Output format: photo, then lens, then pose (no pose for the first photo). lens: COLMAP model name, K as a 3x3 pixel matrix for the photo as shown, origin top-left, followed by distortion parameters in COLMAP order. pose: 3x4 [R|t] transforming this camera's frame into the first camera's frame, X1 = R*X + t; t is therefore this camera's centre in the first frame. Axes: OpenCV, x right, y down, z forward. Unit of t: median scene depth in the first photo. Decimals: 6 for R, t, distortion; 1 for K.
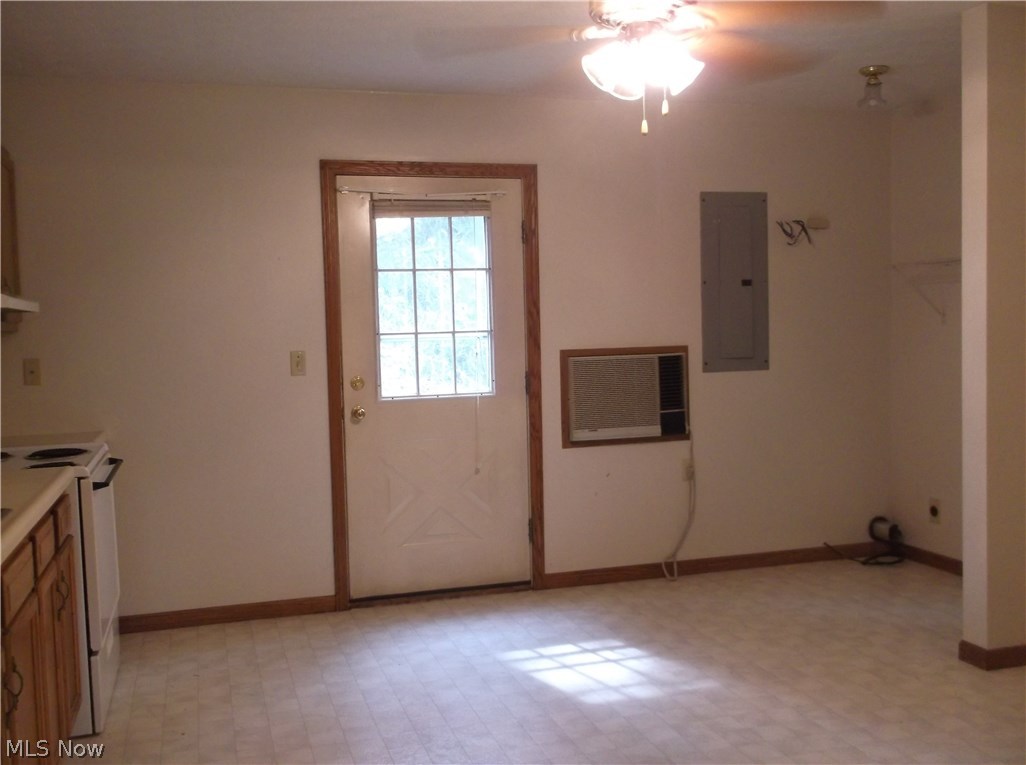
lens RADIAL K [[1037.0, 0, 508.7], [0, 1037.0, 389.3], [0, 0, 1]] dist [-0.001408, 0.000000]
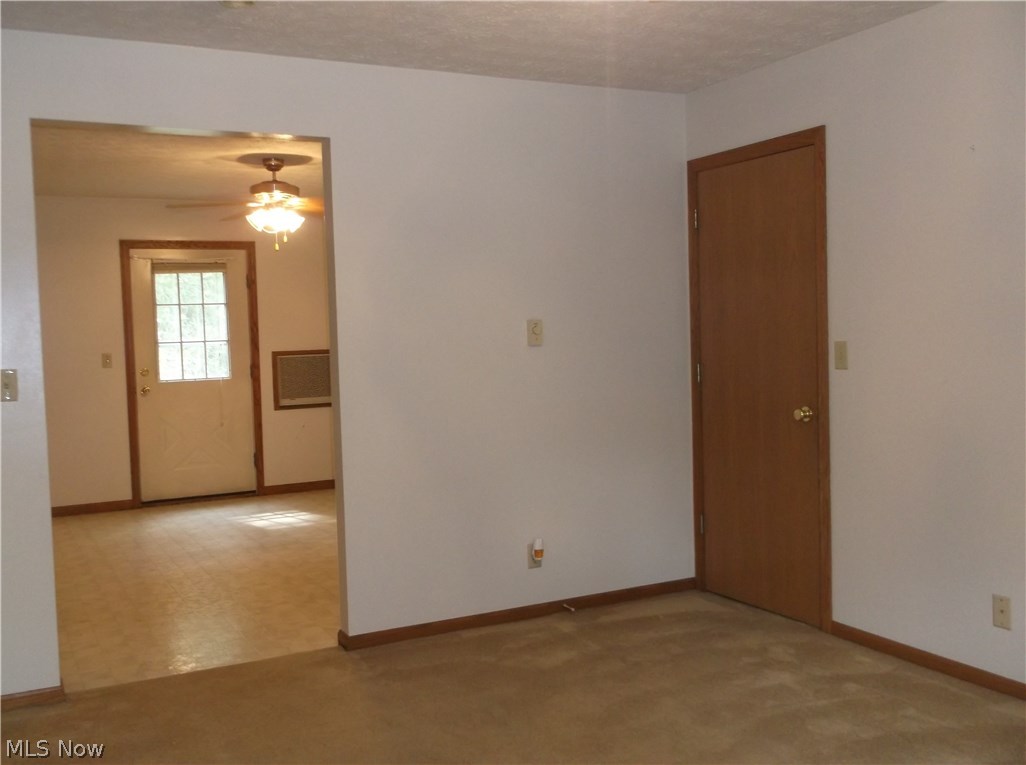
lens RADIAL K [[1037.0, 0, 523.3], [0, 1037.0, 387.2], [0, 0, 1]] dist [-0.001408, 0.000000]
pose [[0.980336, -0.014526, 0.196801, 0.121009], [0.017140, 0.999786, -0.011586, 0.047273], [-0.196591, 0.014732, 0.980375, -0.744138]]
